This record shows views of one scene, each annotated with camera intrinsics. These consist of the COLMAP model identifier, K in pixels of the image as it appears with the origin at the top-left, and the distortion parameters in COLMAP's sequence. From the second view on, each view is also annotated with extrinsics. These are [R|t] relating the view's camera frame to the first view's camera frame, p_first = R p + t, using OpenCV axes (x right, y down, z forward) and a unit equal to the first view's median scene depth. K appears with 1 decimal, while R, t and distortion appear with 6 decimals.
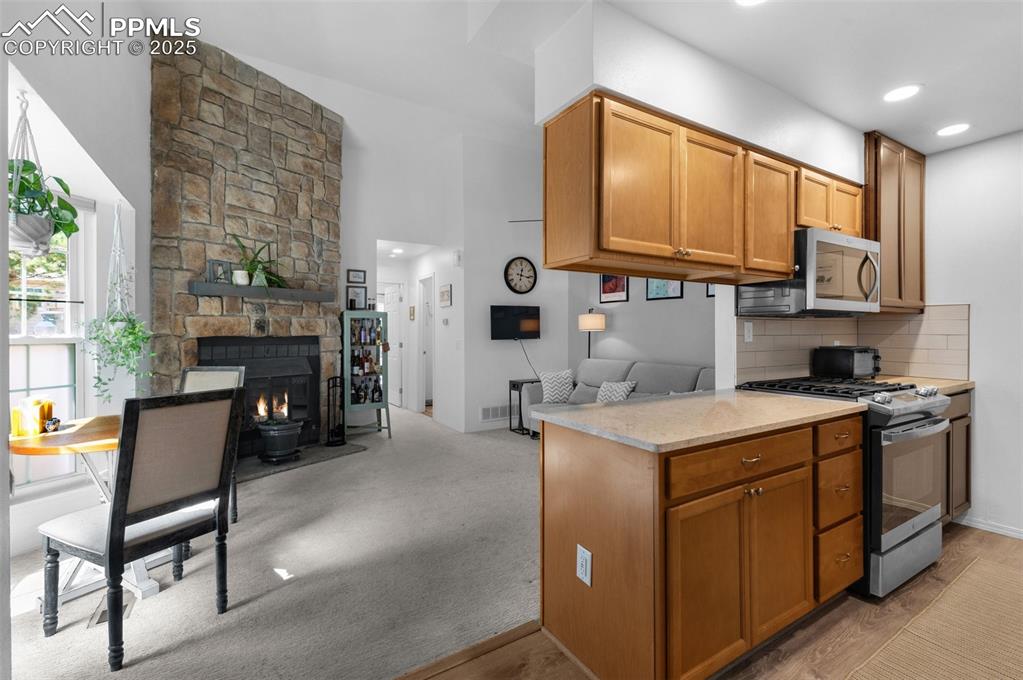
lens RADIAL K [[440.0, 0, 507.2], [0, 440.0, 334.4], [0, 0, 1]] dist [0.013410, -0.007786]
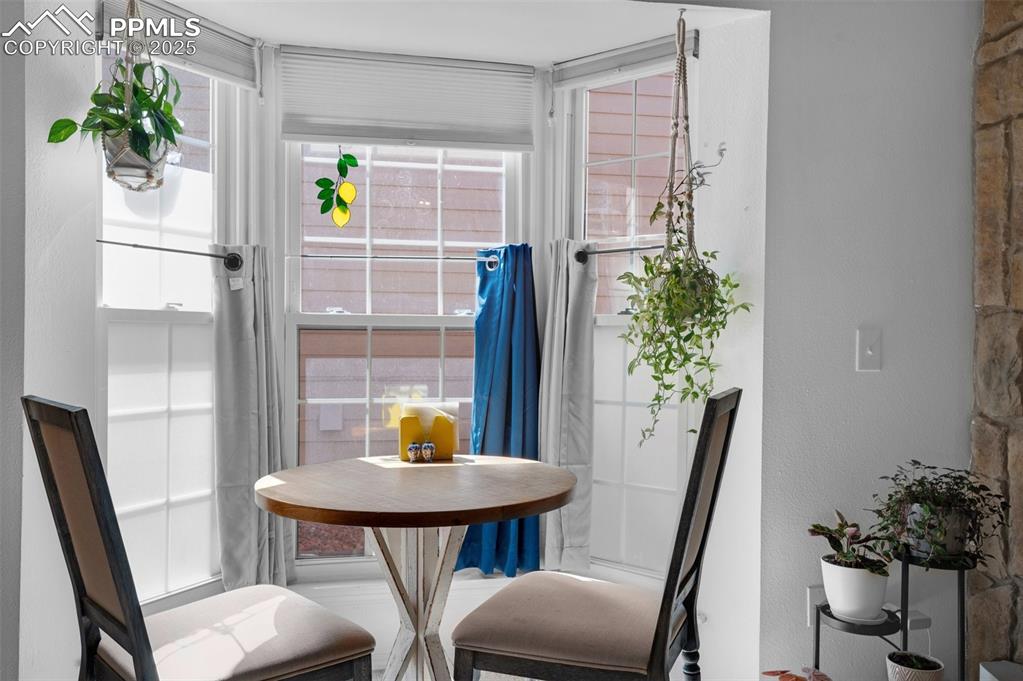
lens RADIAL K [[828.7, 0, 514.6], [0, 828.7, 345.9], [0, 0, 1]] dist [0.039133, 0.003635]
pose [[-0.333869, 0.011897, -0.942544, -0.003442], [-0.009894, 0.999821, 0.016124, 0.020257], [0.942568, 0.014709, -0.333691, 0.762770]]
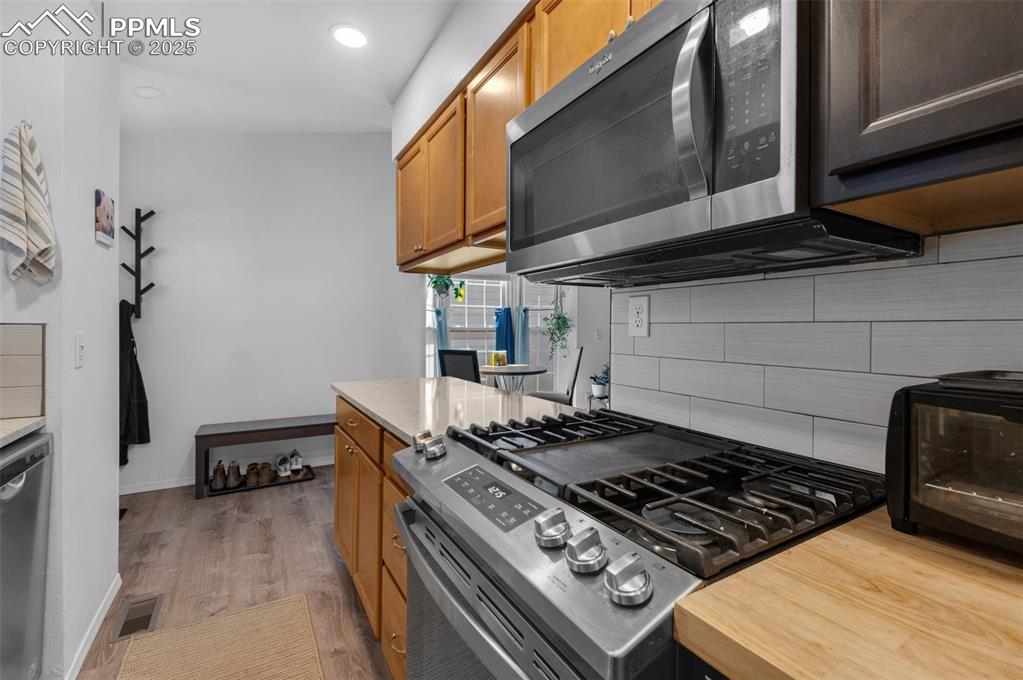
lens RADIAL K [[440.0, 0, 510.4], [0, 440.0, 328.1], [0, 0, 1]] dist [0.013410, -0.007786]
pose [[-0.008712, 0.005890, -0.999945, 0.676877], [-0.009212, 0.999940, 0.005970, 0.000504], [0.999920, 0.009264, -0.008658, 0.548706]]
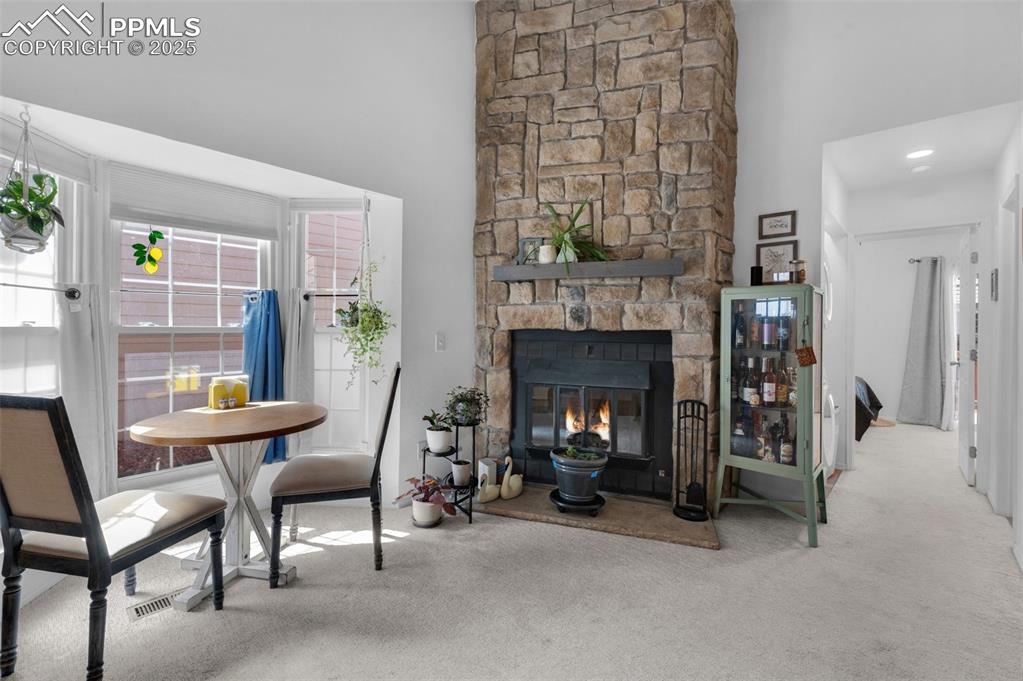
lens RADIAL K [[440.0, 0, 504.2], [0, 440.0, 328.6], [0, 0, 1]] dist [0.013410, -0.007786]
pose [[0.288275, 0.009465, -0.957501, 0.123775], [-0.012931, 0.999898, 0.005991, -0.000677], [0.957460, 0.010654, 0.288368, 0.686185]]
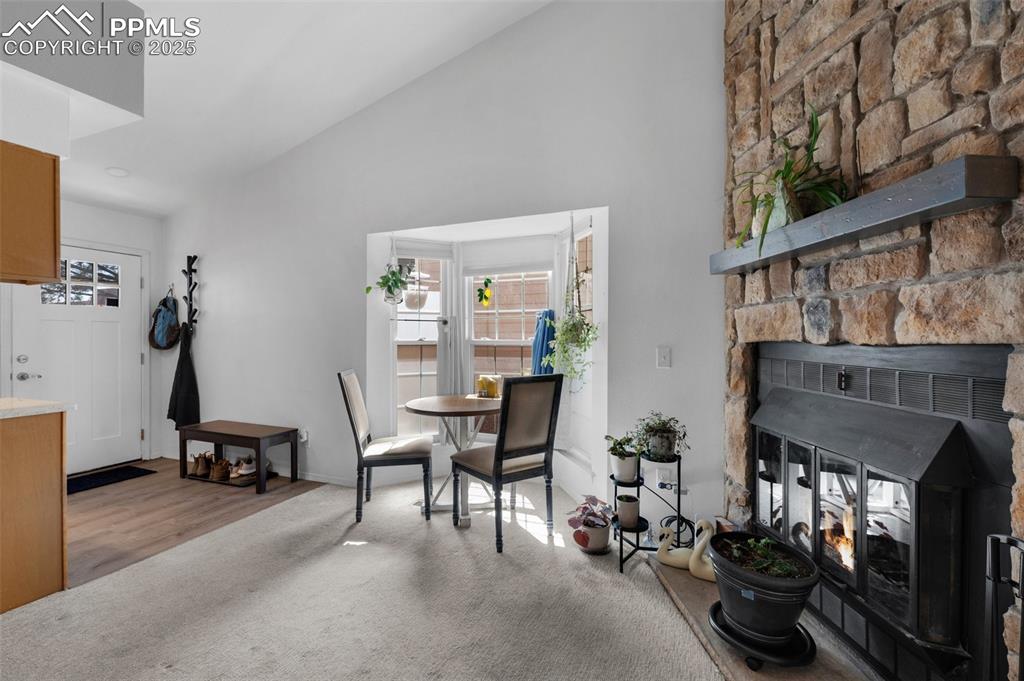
lens RADIAL K [[440.5, 0, 507.1], [0, 440.5, 340.0], [0, 0, 1]] dist [0.013410, -0.007786]
pose [[-0.804421, 0.008221, -0.594003, -0.077552], [0.002523, 0.999943, 0.010422, -0.003860], [0.594054, 0.006885, -0.804396, 1.197249]]
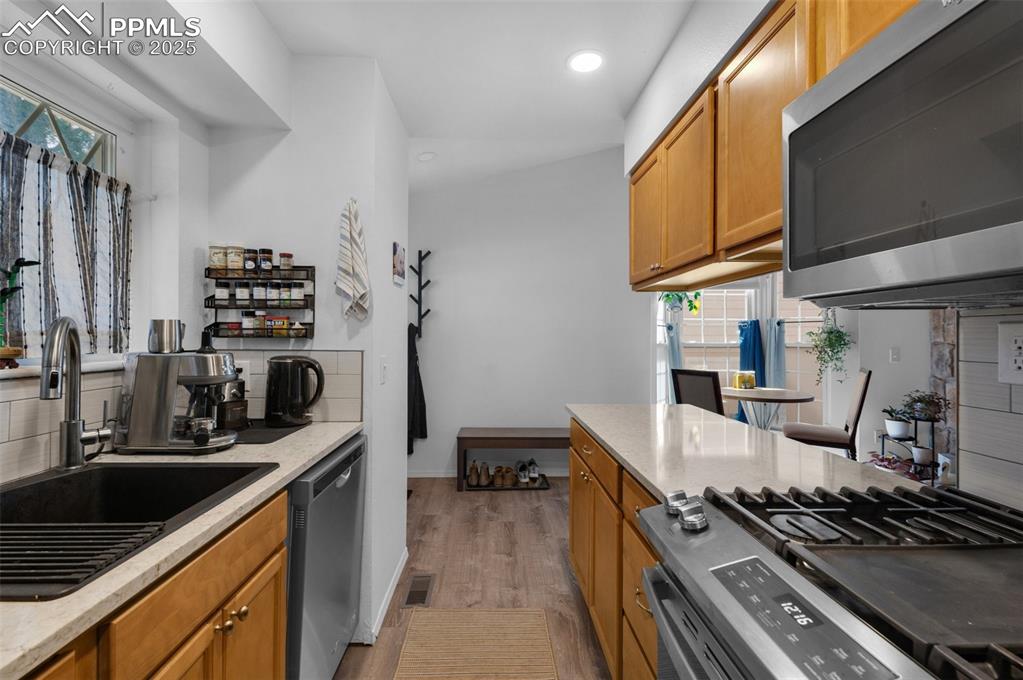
lens RADIAL K [[440.0, 0, 506.7], [0, 440.0, 330.9], [0, 0, 1]] dist [0.013410, -0.007786]
pose [[-0.492249, -0.007465, -0.870422, 0.653645], [-0.004528, 0.999972, -0.006015, -0.015880], [0.870442, 0.000980, -0.492269, 0.530448]]
